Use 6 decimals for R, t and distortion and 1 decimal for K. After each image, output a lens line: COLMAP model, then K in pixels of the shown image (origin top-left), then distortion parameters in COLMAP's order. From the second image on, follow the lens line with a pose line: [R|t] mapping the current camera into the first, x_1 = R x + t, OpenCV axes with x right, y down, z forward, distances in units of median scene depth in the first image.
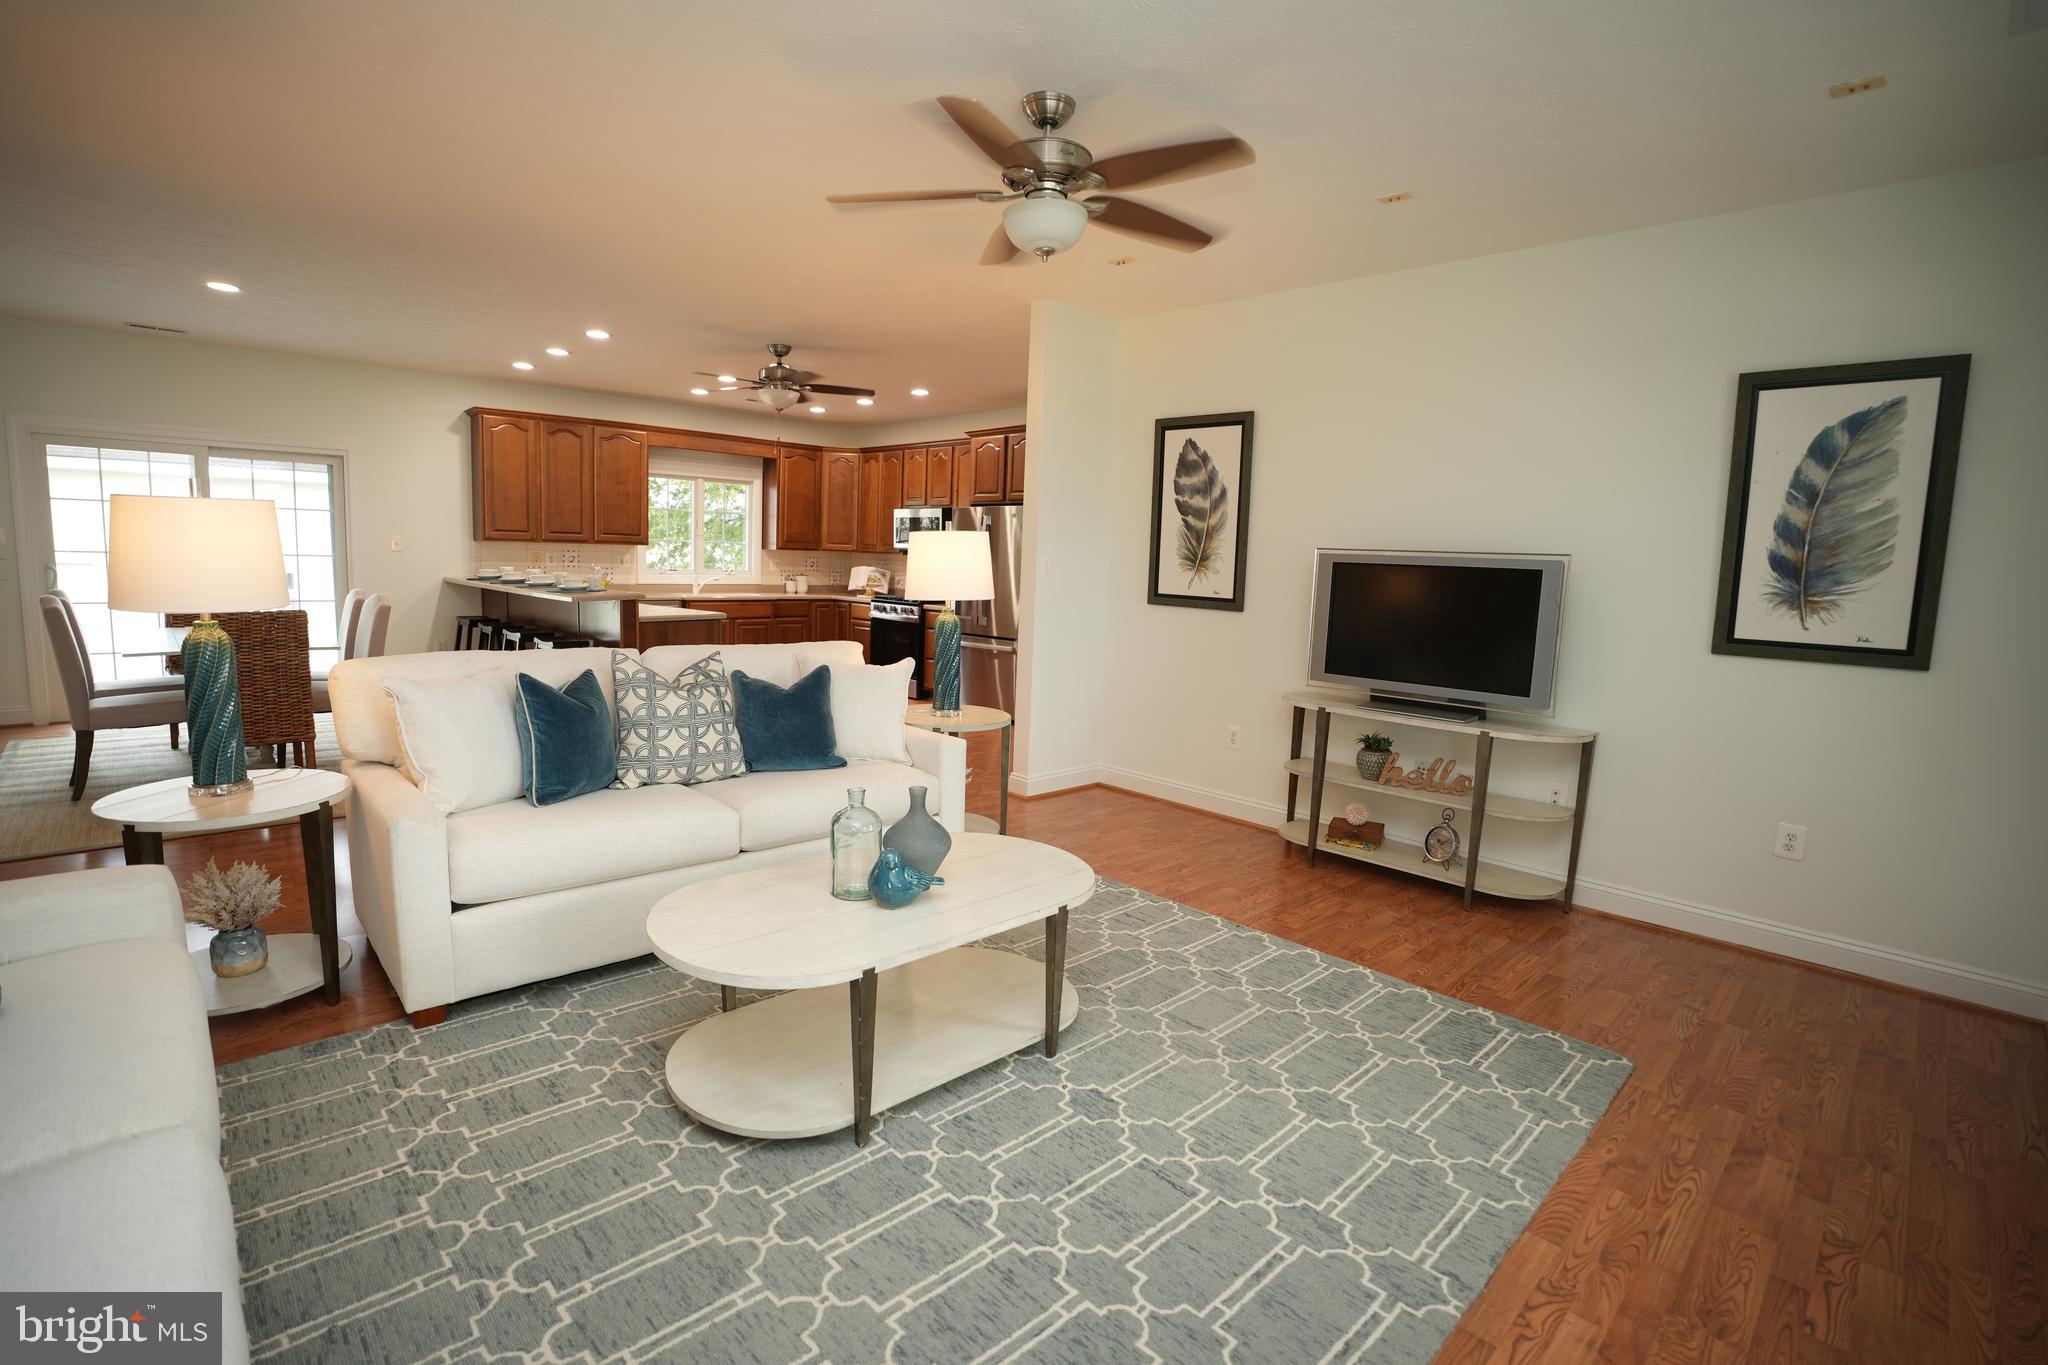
lens RADIAL K [[940.7, 0, 1021.1], [0, 940.7, 678.4], [0, 0, 1]] dist [-0.074433, 0.018664]
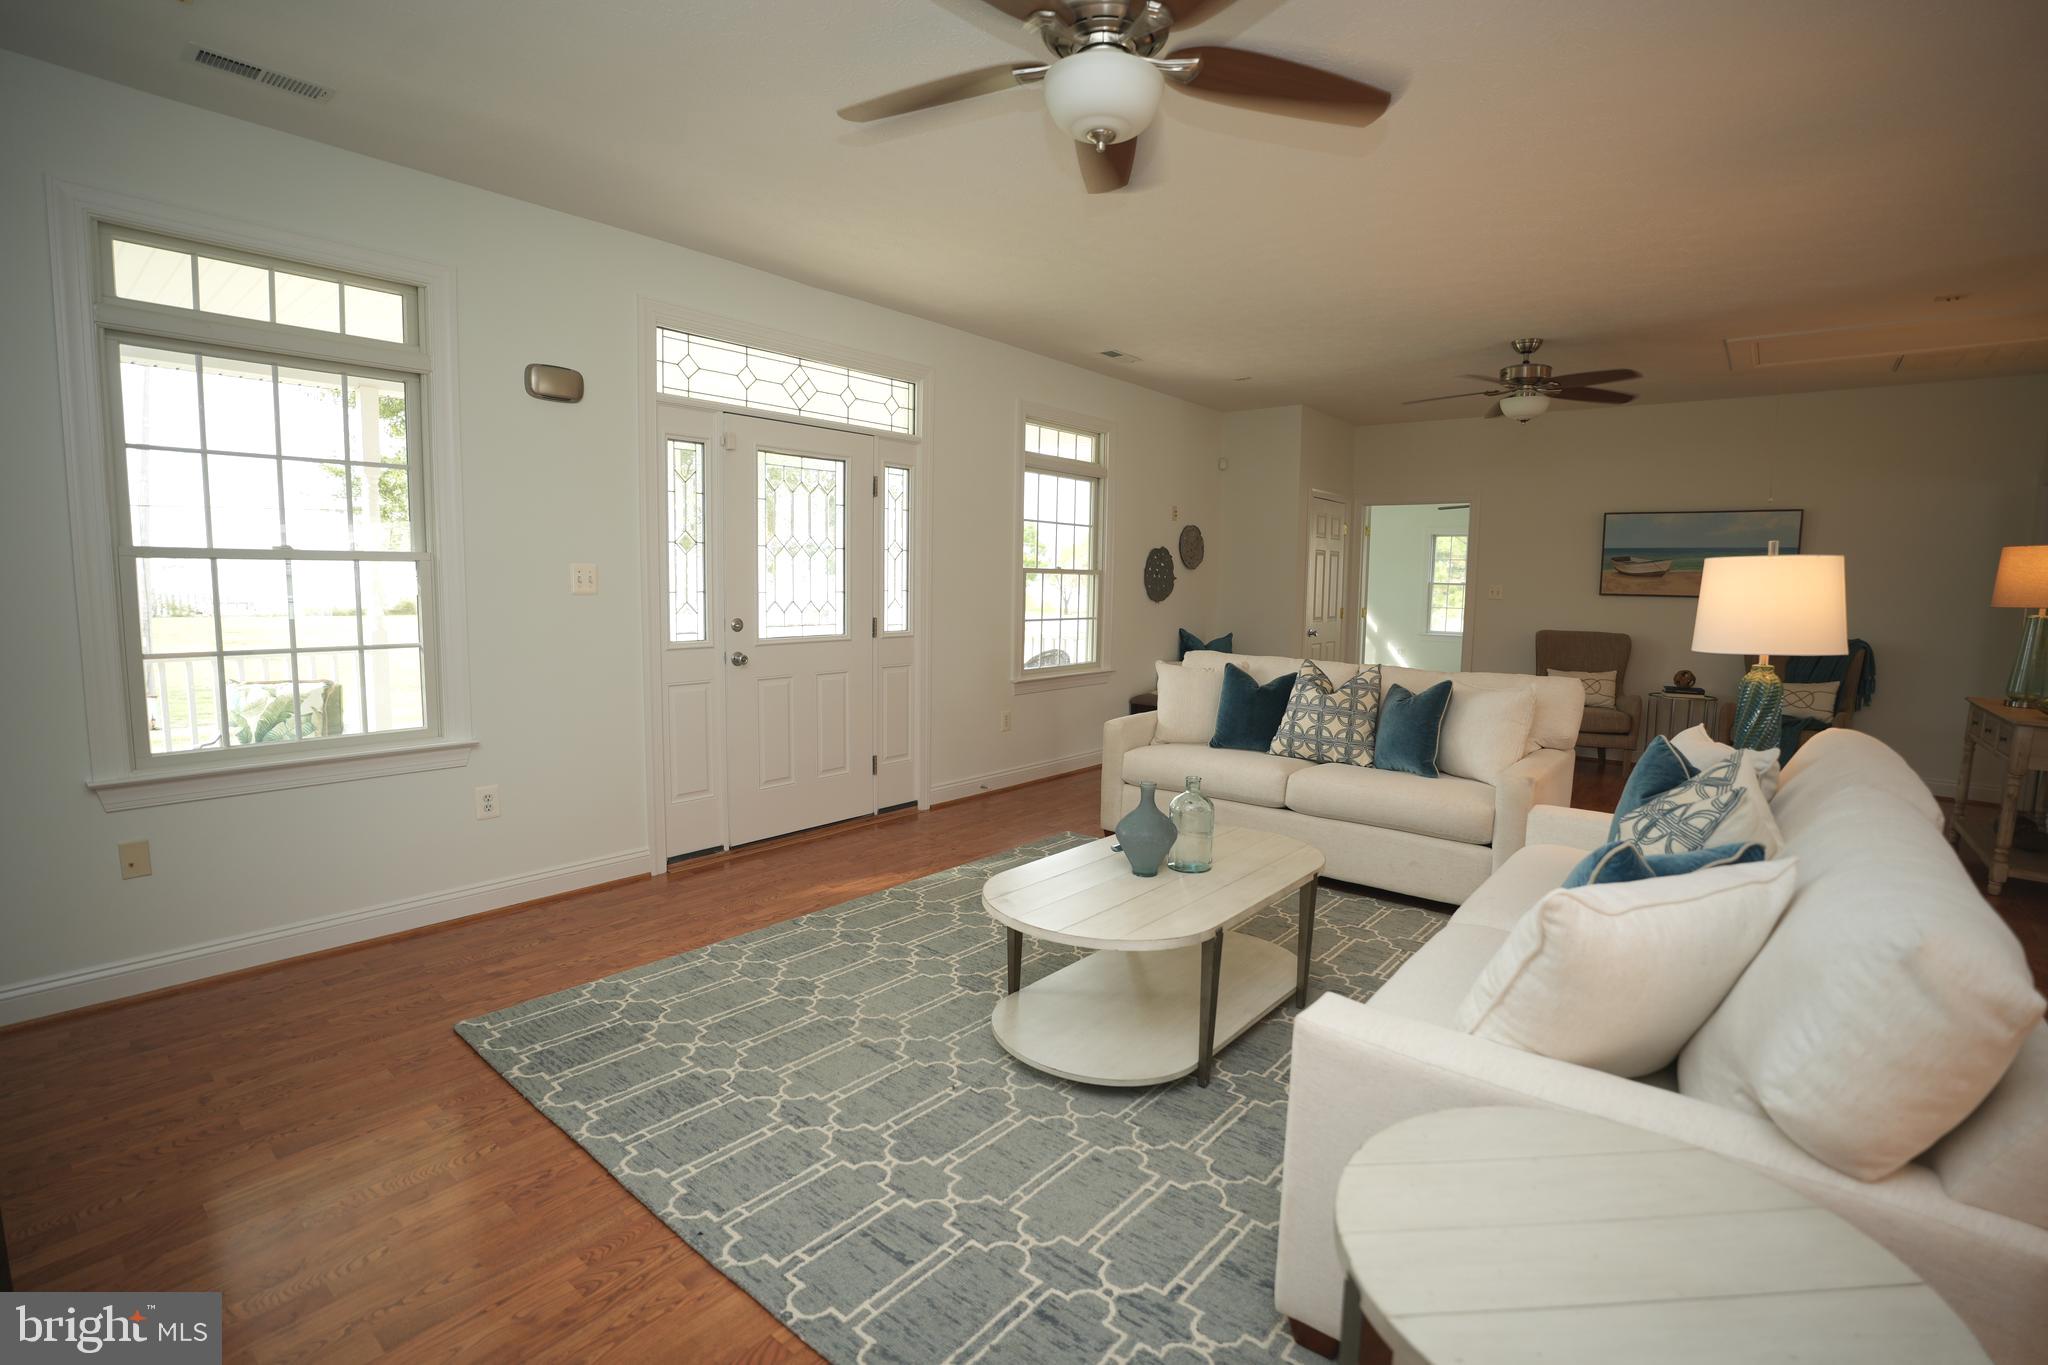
lens RADIAL K [[940.7, 0, 1014.7], [0, 940.7, 681.7], [0, 0, 1]] dist [-0.074433, 0.018664]
pose [[-0.993253, -0.040566, -0.108645, 0.132133], [-0.064505, 0.971786, 0.226874, -0.184375], [0.096376, 0.232351, -0.967845, 1.554778]]
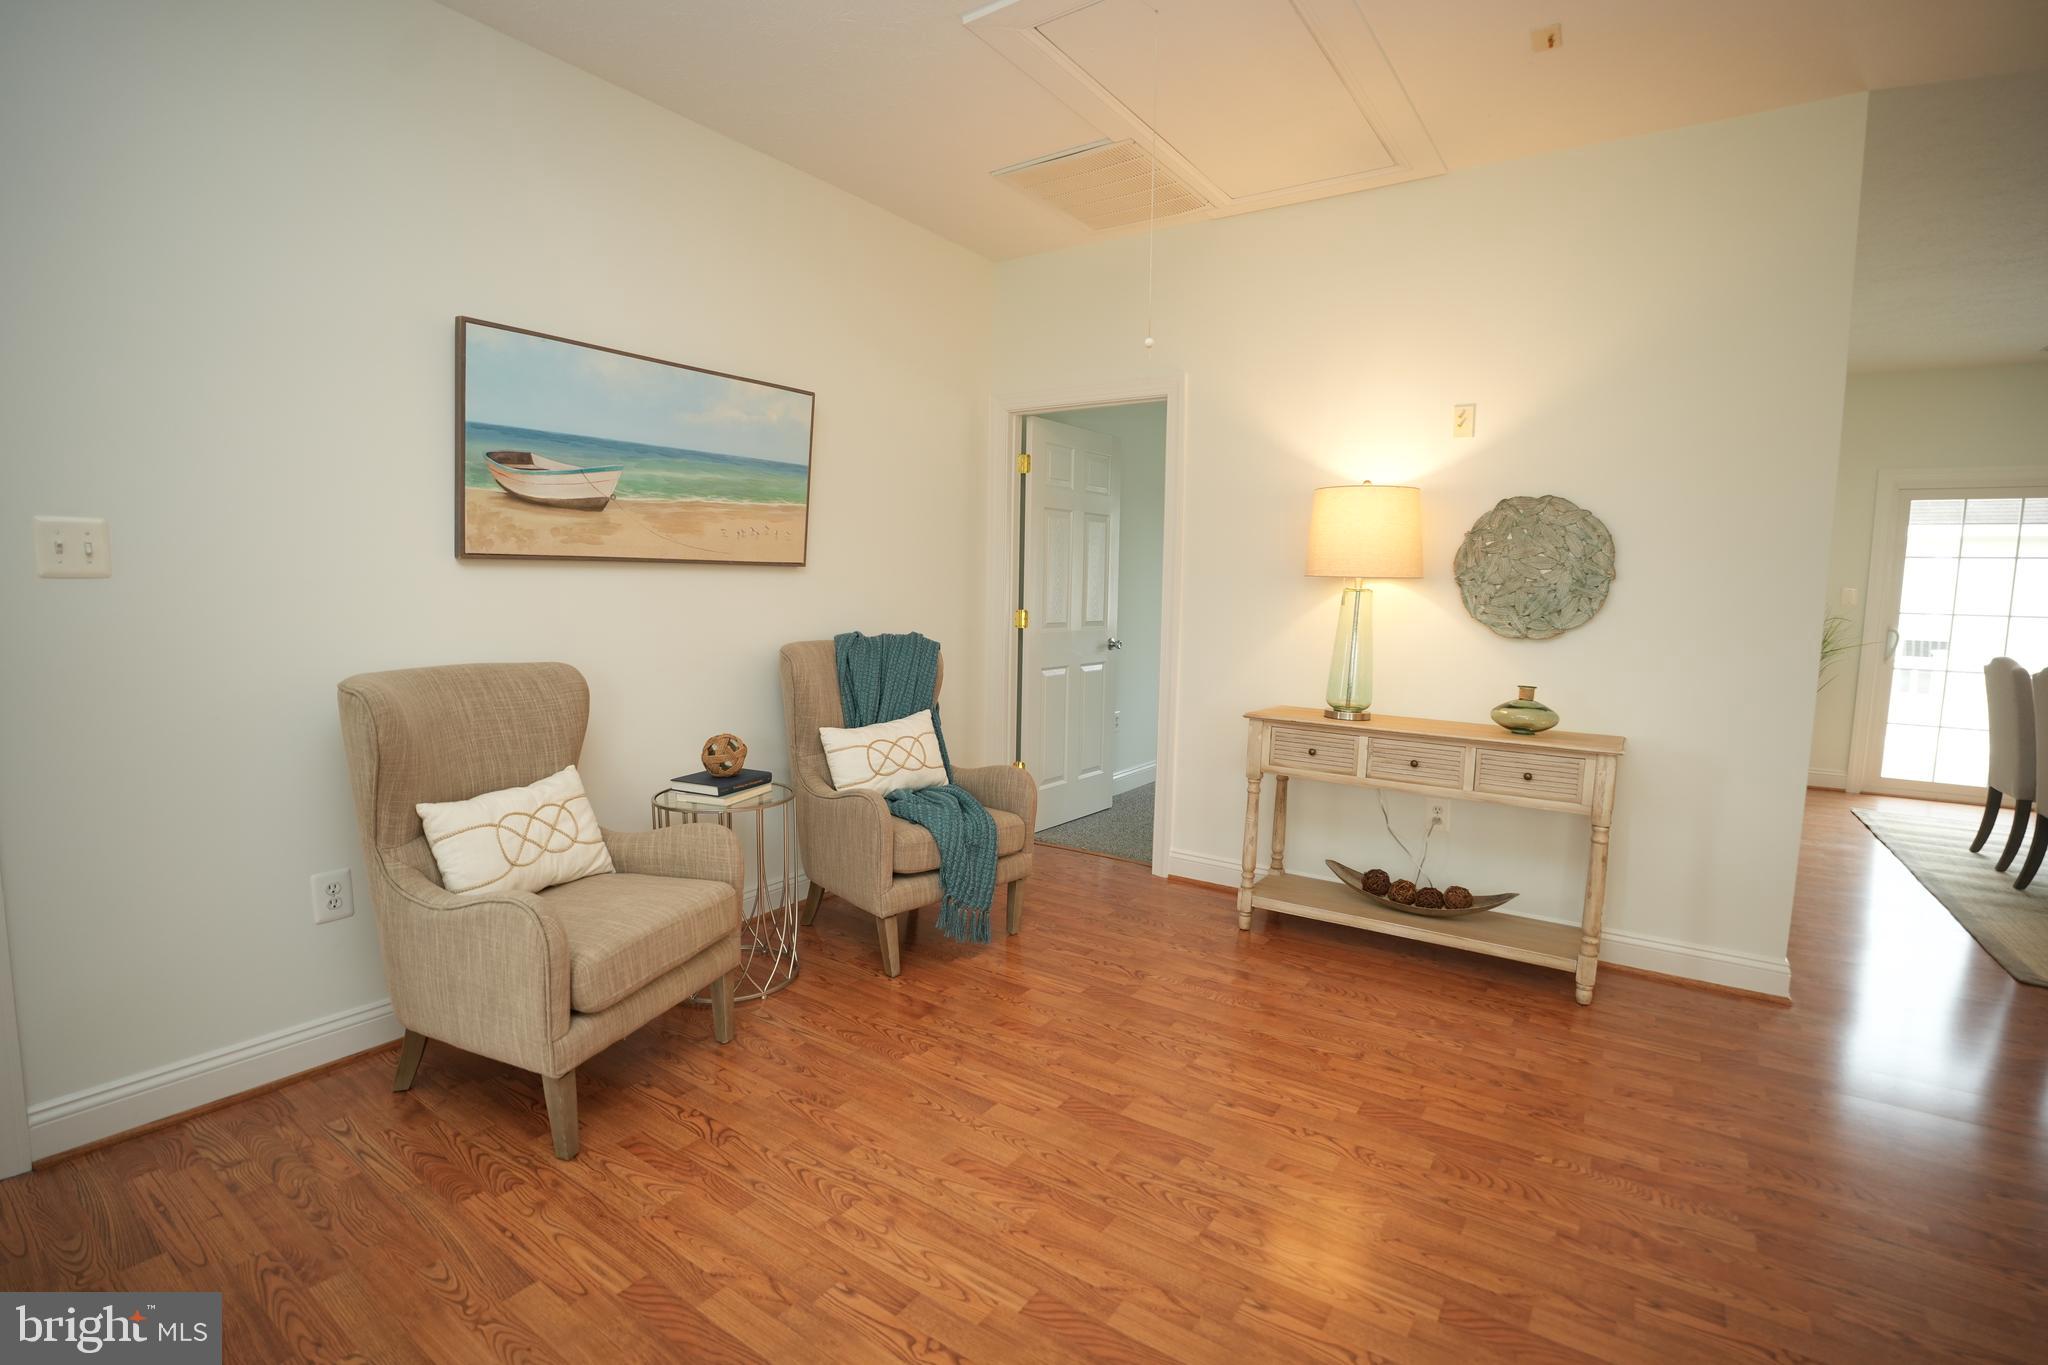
lens RADIAL K [[940.7, 0, 1027.1], [0, 940.7, 677.4], [0, 0, 1]] dist [-0.074433, 0.018664]
pose [[0.196132, 0.065407, -0.978394, -0.645106], [-0.135534, 0.990004, 0.039014, 0.024721], [0.971166, 0.124954, 0.203037, -0.158087]]
